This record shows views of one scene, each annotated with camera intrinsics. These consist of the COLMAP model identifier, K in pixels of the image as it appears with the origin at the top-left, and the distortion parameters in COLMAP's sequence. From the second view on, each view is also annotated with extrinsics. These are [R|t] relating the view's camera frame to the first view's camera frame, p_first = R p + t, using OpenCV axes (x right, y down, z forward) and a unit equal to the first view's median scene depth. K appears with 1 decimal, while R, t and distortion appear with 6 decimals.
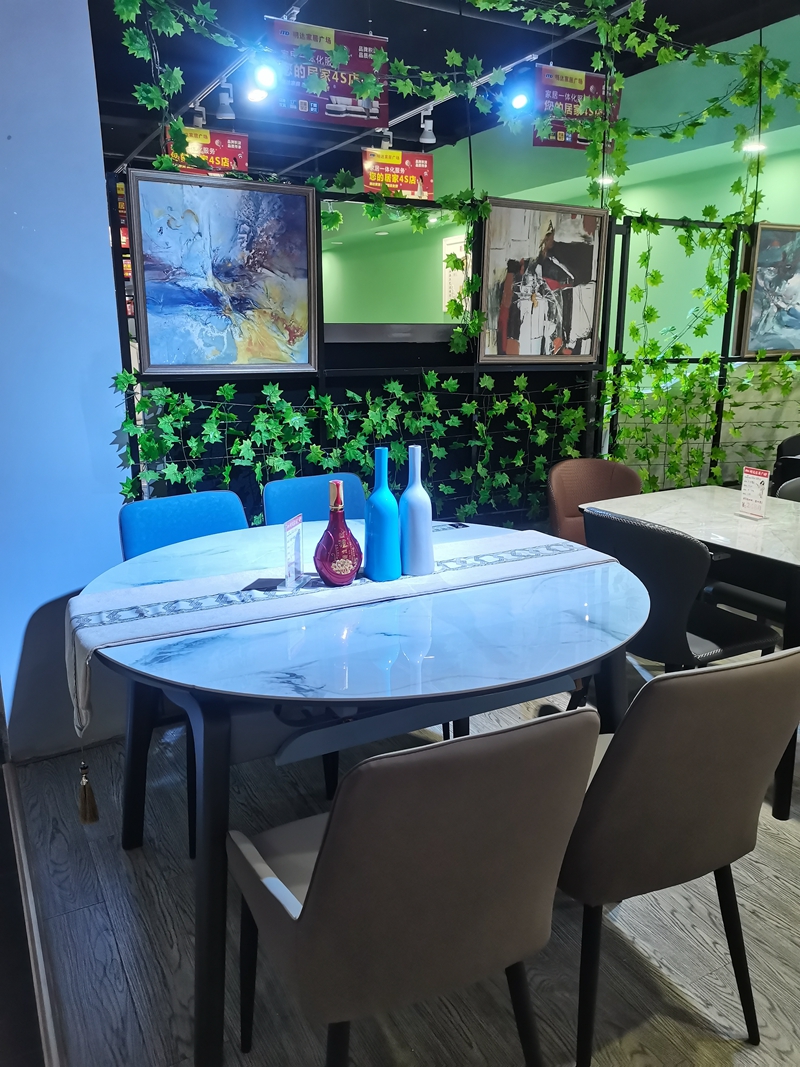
lens RADIAL K [[819.9, 0, 400.0], [0, 819.9, 533.5], [0, 0, 1]] dist [0.066973, -0.050221]
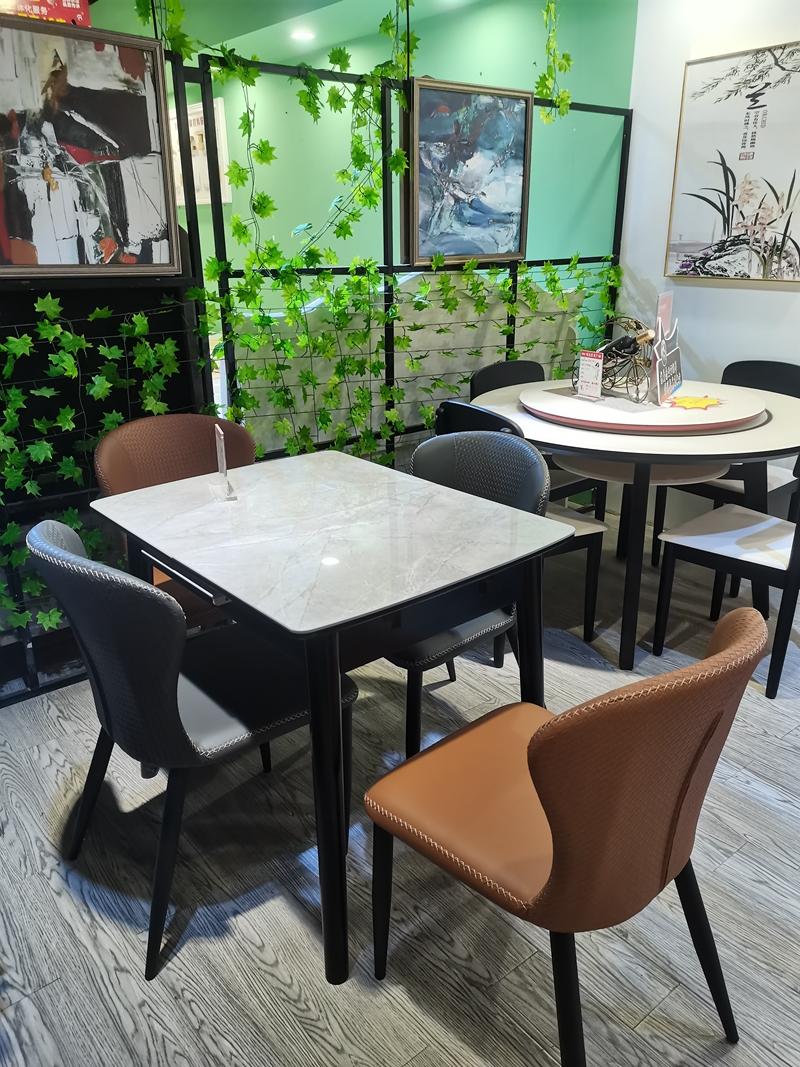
lens RADIAL K [[819.9, 0, 400.0], [0, 819.9, 533.5], [0, 0, 1]] dist [0.066973, -0.050221]
pose [[0.983556, -0.070095, 0.166446, 0.278004], [0.052065, 0.992531, 0.110321, -0.054793], [-0.172935, -0.099841, 0.979860, 0.245078]]
